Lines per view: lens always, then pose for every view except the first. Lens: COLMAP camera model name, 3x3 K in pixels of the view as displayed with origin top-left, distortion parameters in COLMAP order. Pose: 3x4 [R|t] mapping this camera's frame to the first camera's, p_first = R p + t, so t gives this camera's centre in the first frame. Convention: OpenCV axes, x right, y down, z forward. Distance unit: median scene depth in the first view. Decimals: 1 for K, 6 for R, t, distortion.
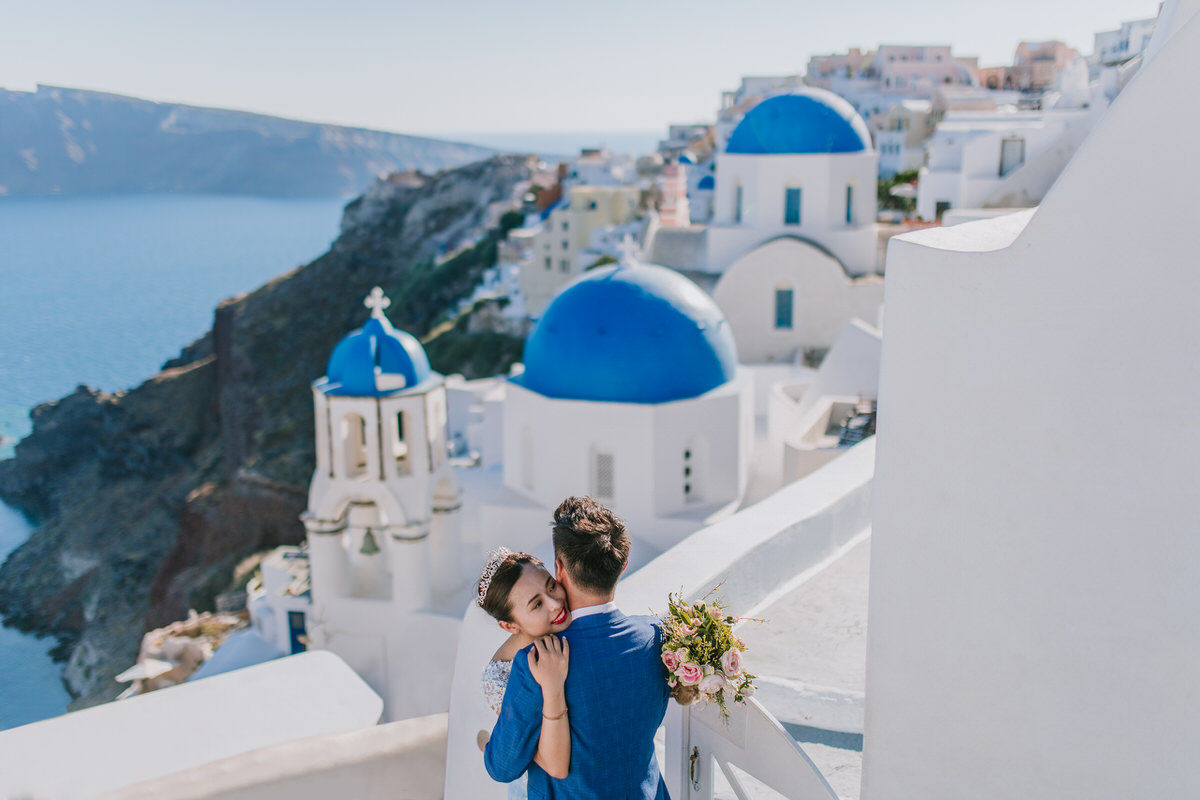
lens RADIAL K [[1124.6, 0, 607.7], [0, 1124.6, 402.7], [0, 0, 1]] dist [0.003178, 0.000000]
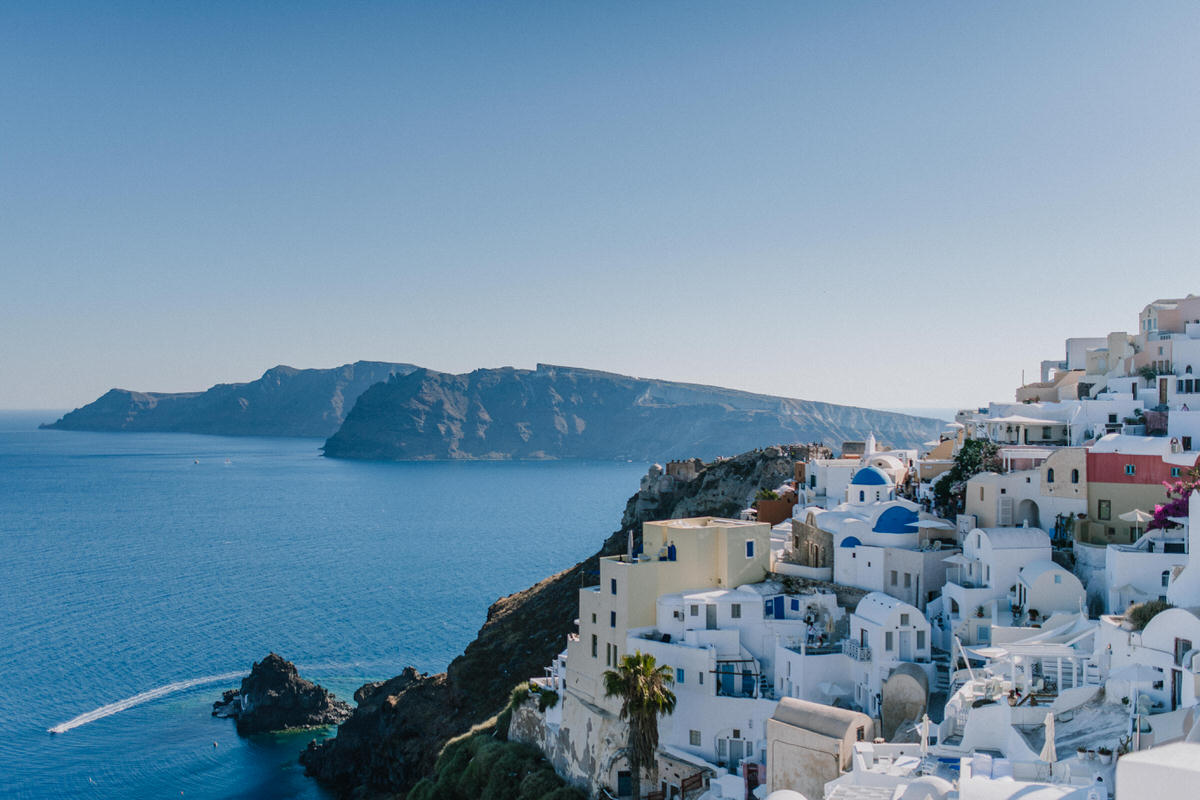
lens RADIAL K [[1124.6, 0, 597.0], [0, 1124.6, 404.0], [0, 0, 1]] dist [0.003178, 0.000000]
pose [[0.905816, 0.007444, -0.423605, 0.651166], [-0.107344, 0.971254, -0.212469, -0.410627], [0.409846, 0.237929, 0.880577, 1.543103]]
